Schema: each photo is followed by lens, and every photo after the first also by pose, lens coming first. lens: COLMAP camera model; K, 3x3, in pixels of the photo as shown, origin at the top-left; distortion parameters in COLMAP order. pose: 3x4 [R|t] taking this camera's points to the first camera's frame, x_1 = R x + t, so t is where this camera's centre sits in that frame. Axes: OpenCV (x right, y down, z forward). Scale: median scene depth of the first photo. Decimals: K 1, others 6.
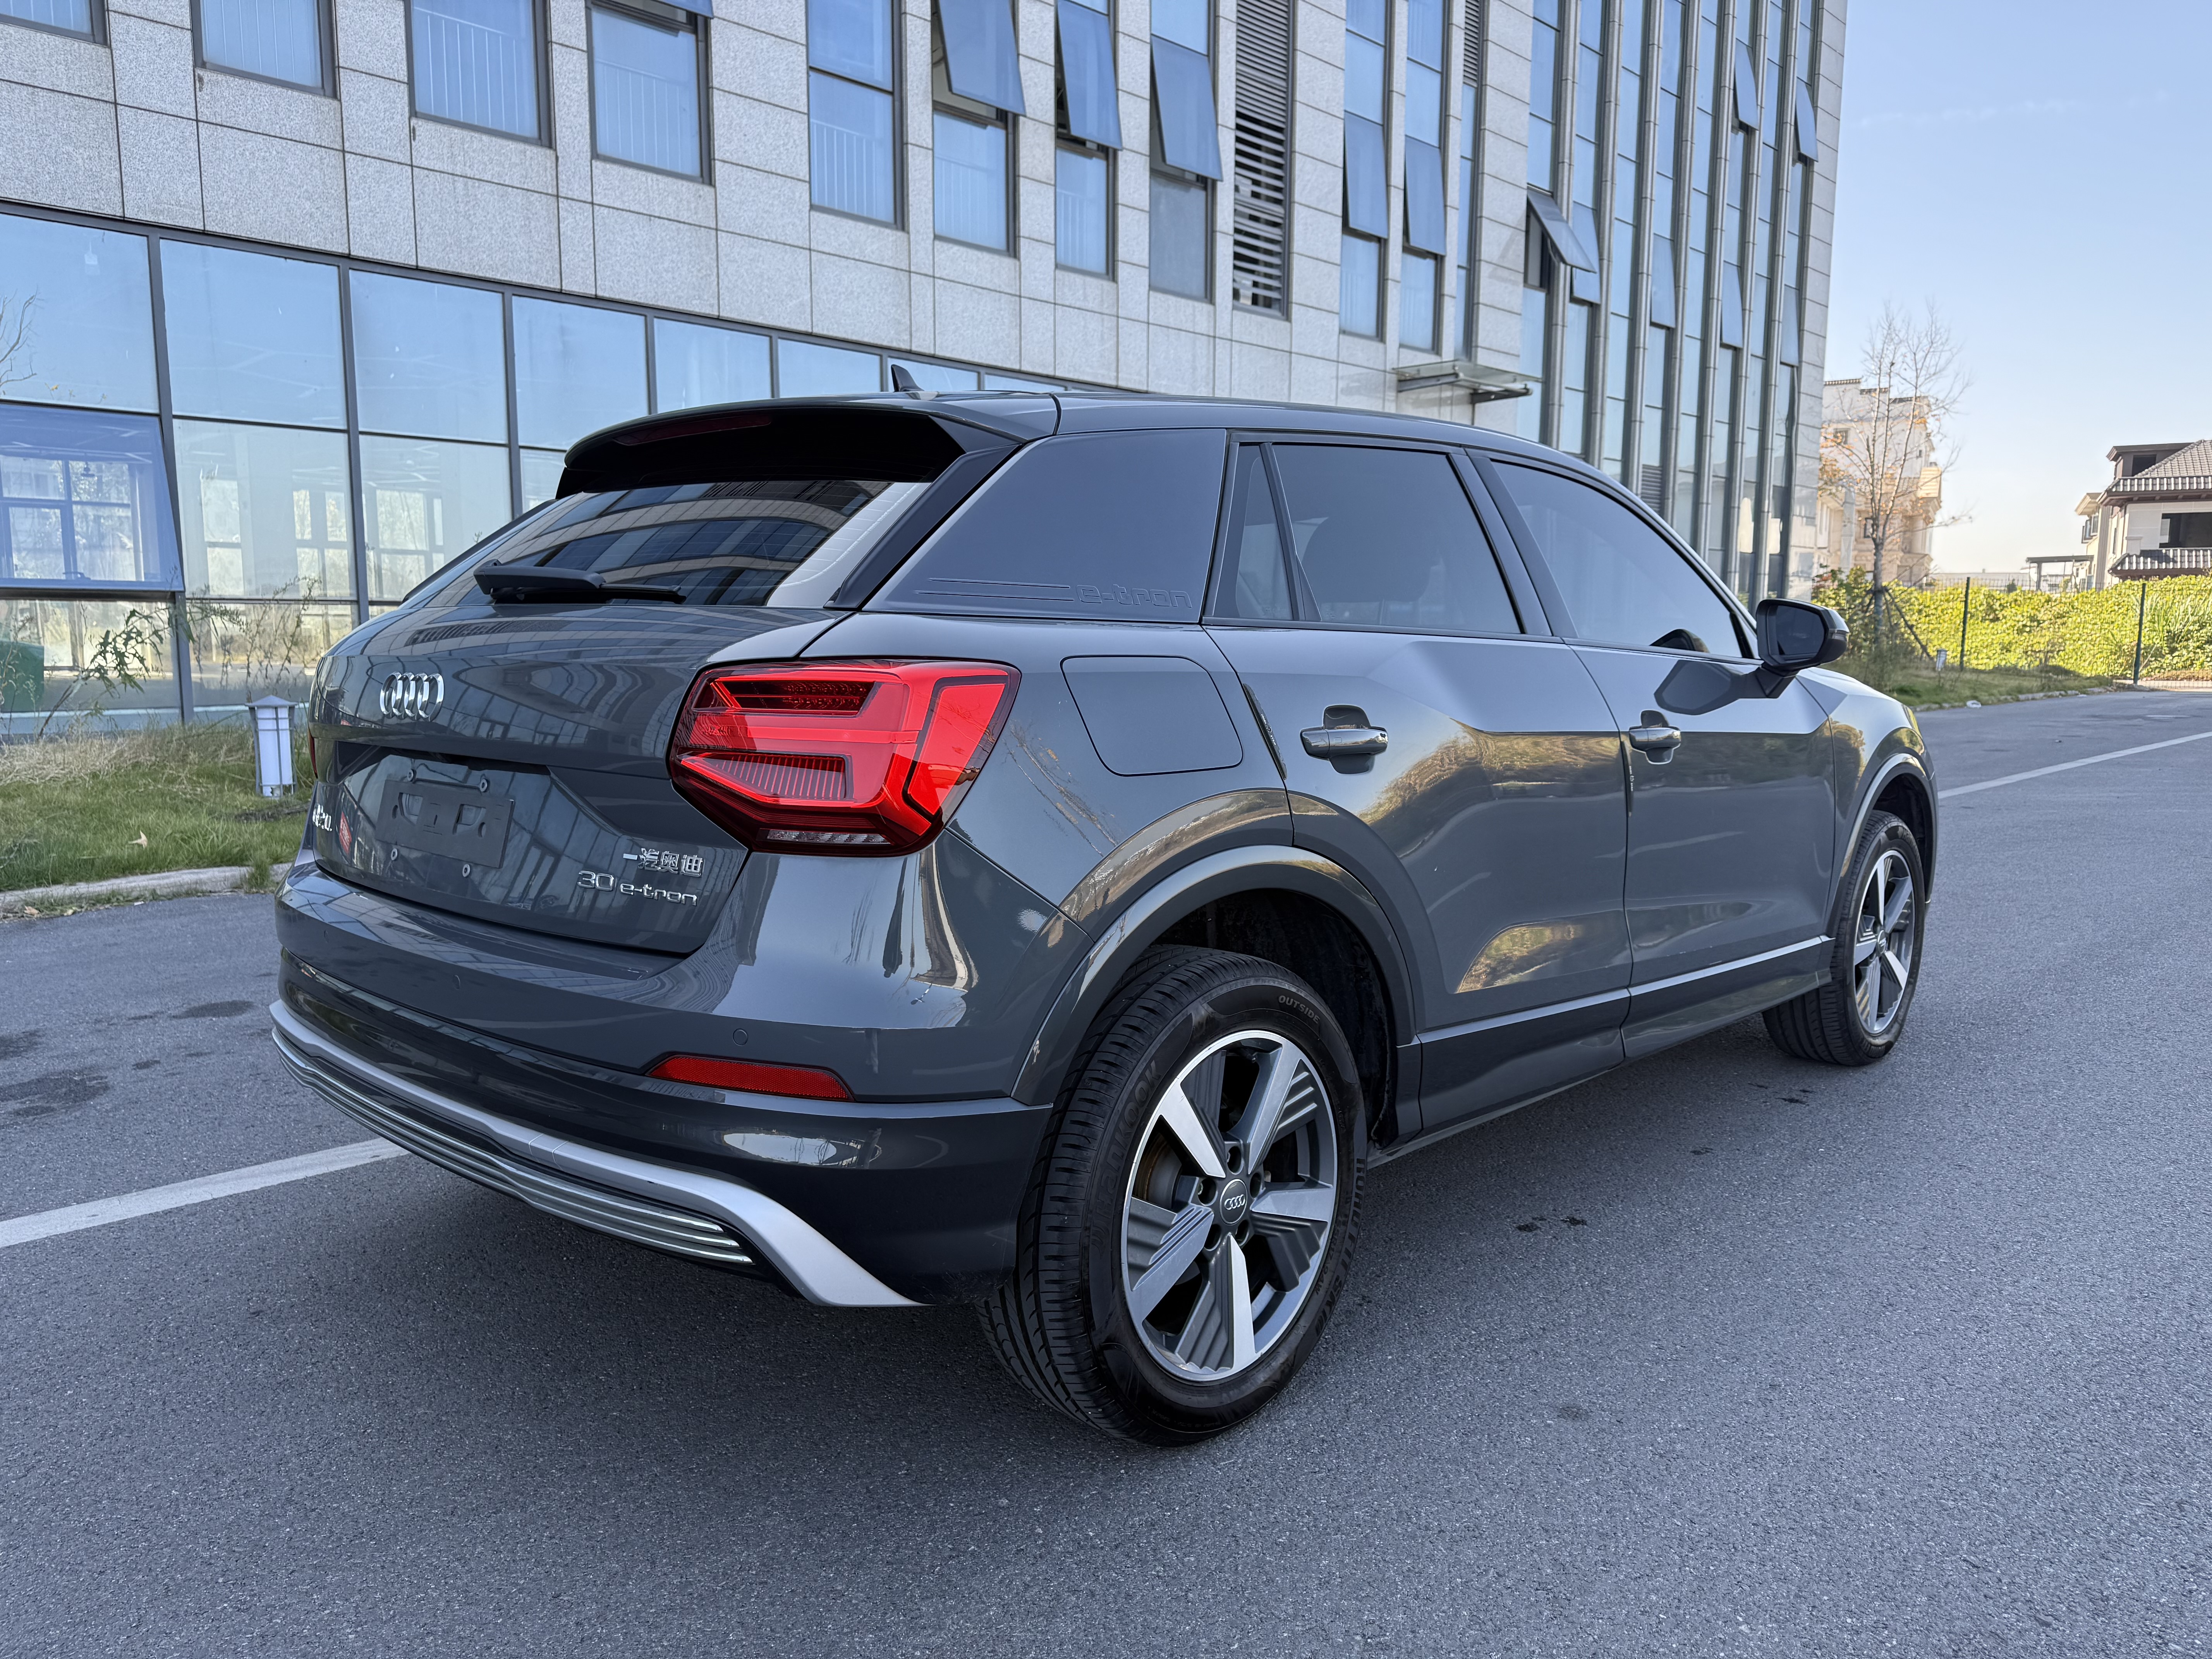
lens RADIAL K [[1522.1, 0, 1123.2], [0, 1522.1, 814.4], [0, 0, 1]] dist [0.008668, 0.005243]
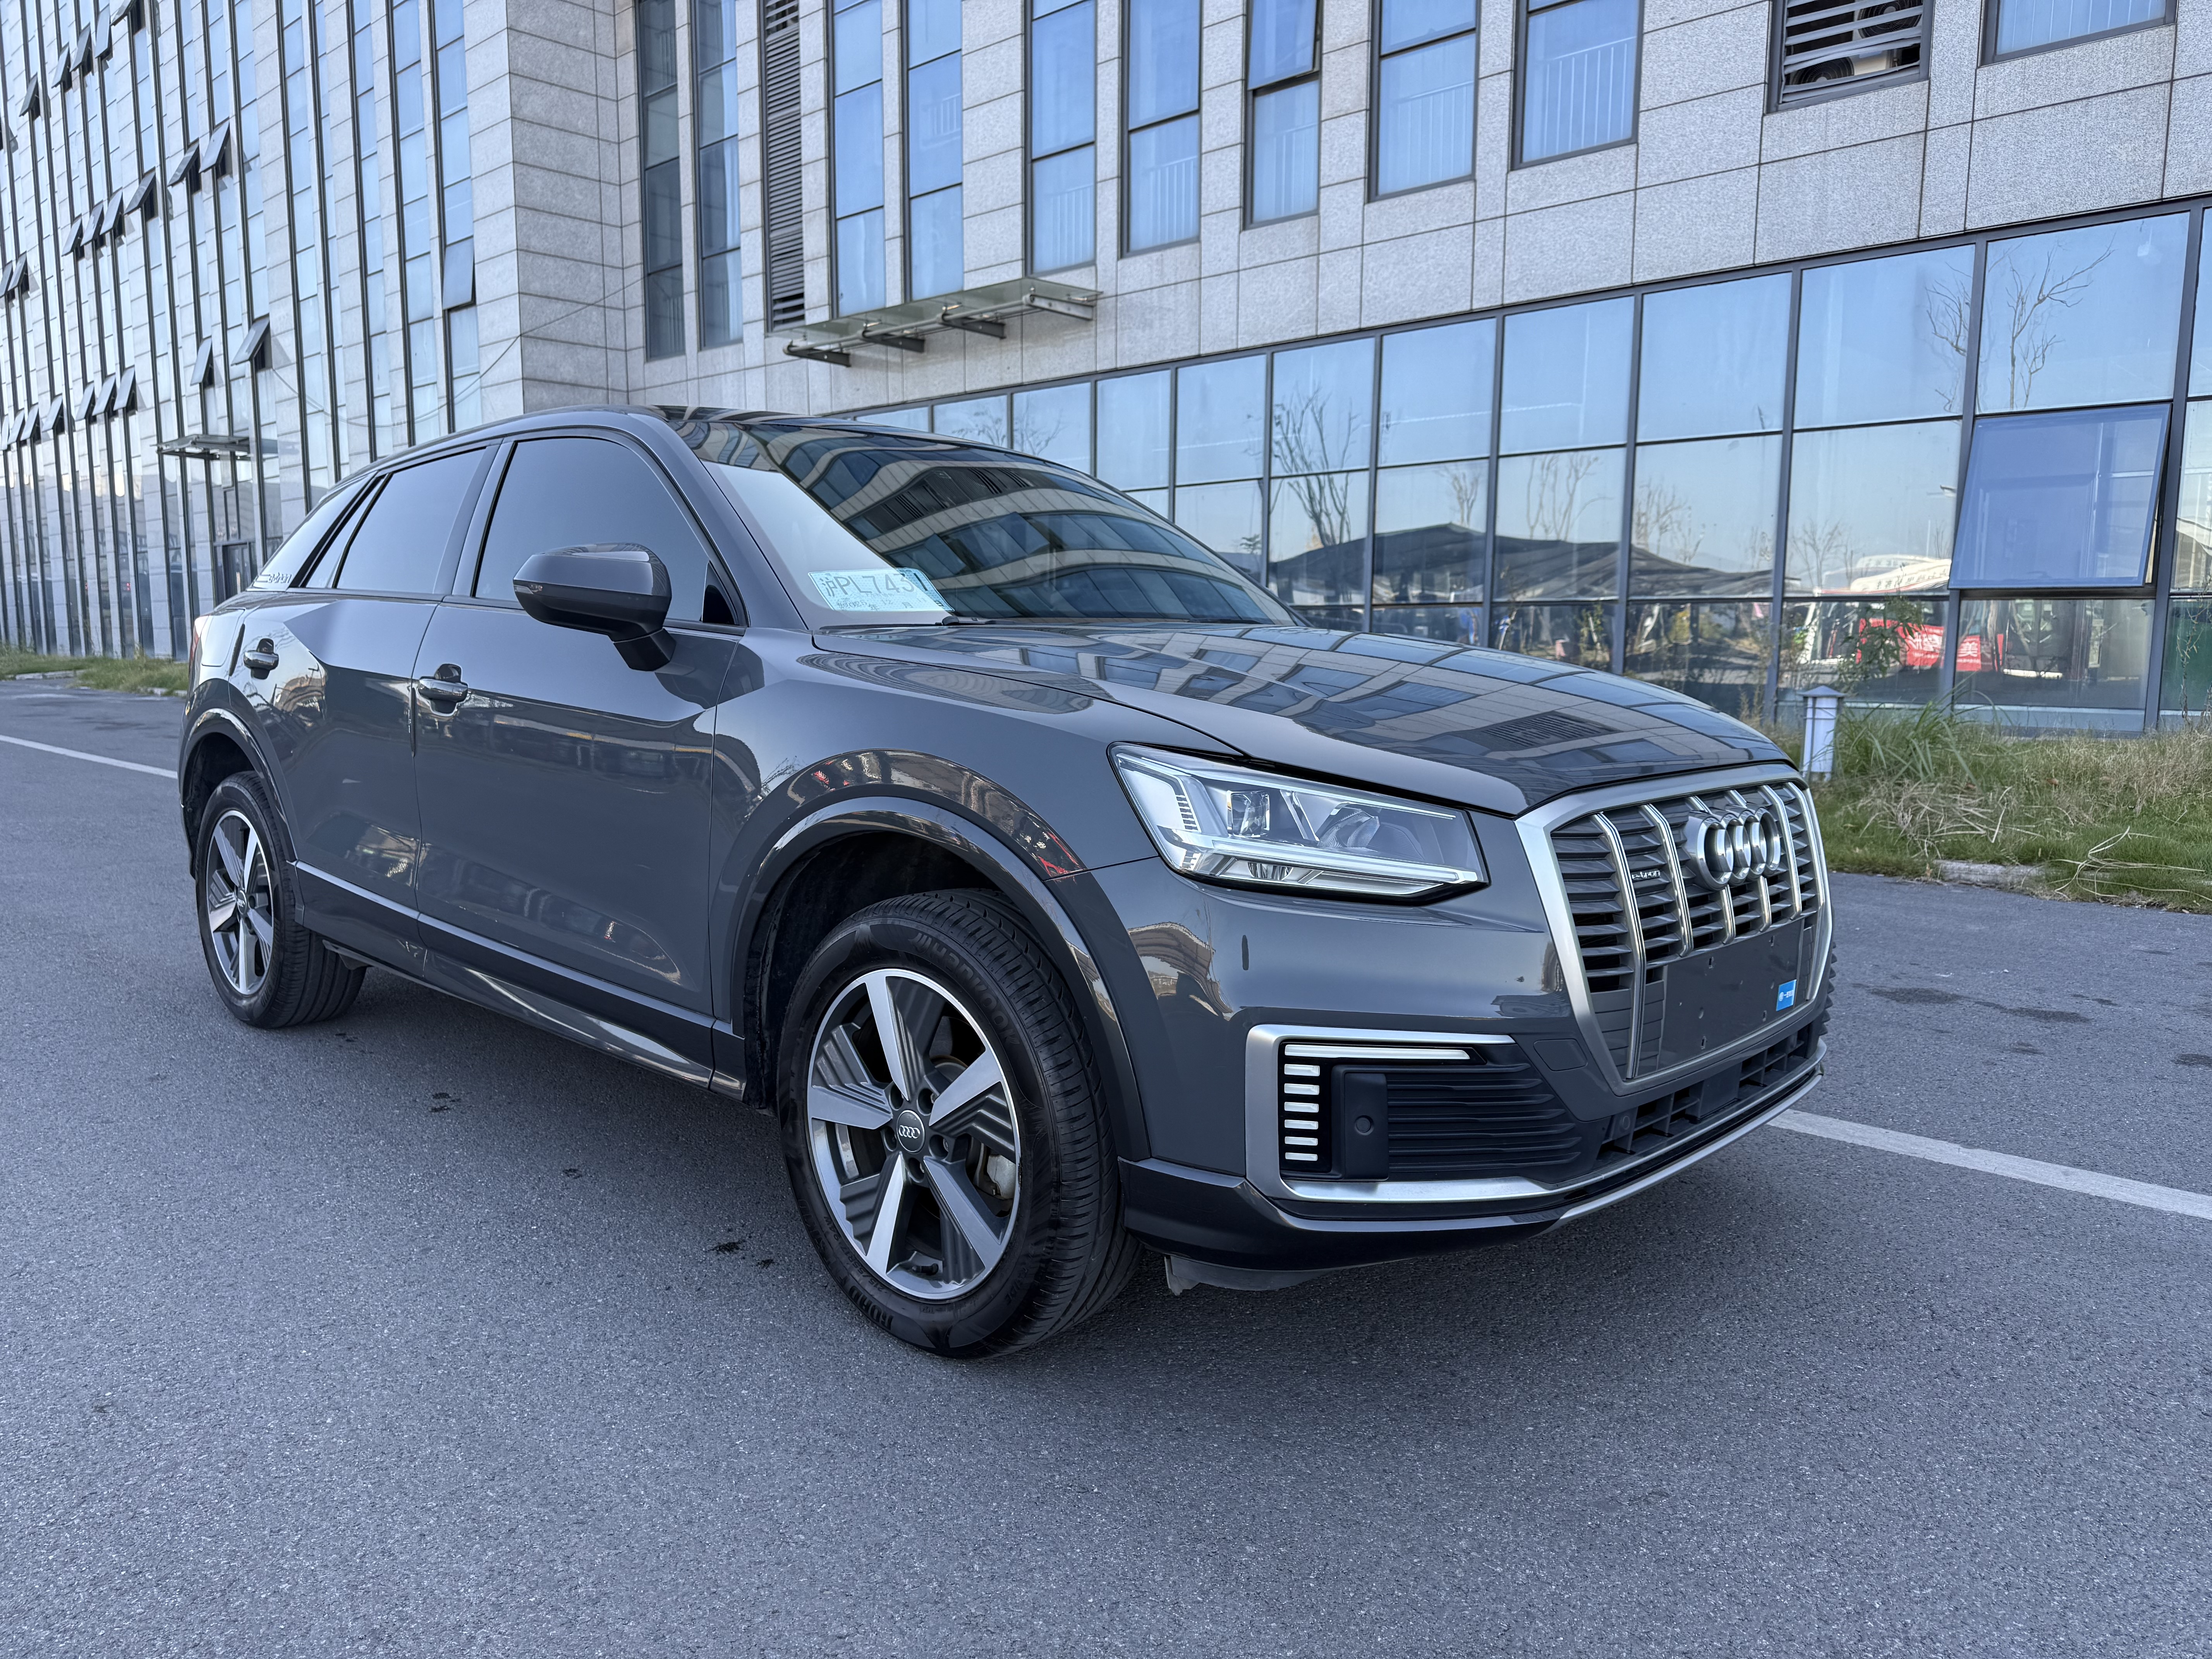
lens RADIAL K [[1570.5, 0, 1102.3], [0, 1570.5, 846.7], [0, 0, 1]] dist [0.032718, -0.046688]
pose [[0.013995, 0.134430, -0.990824, 0.729251], [-0.118805, 0.984125, 0.131843, -0.080446], [0.992819, 0.115870, 0.029744, 0.700711]]
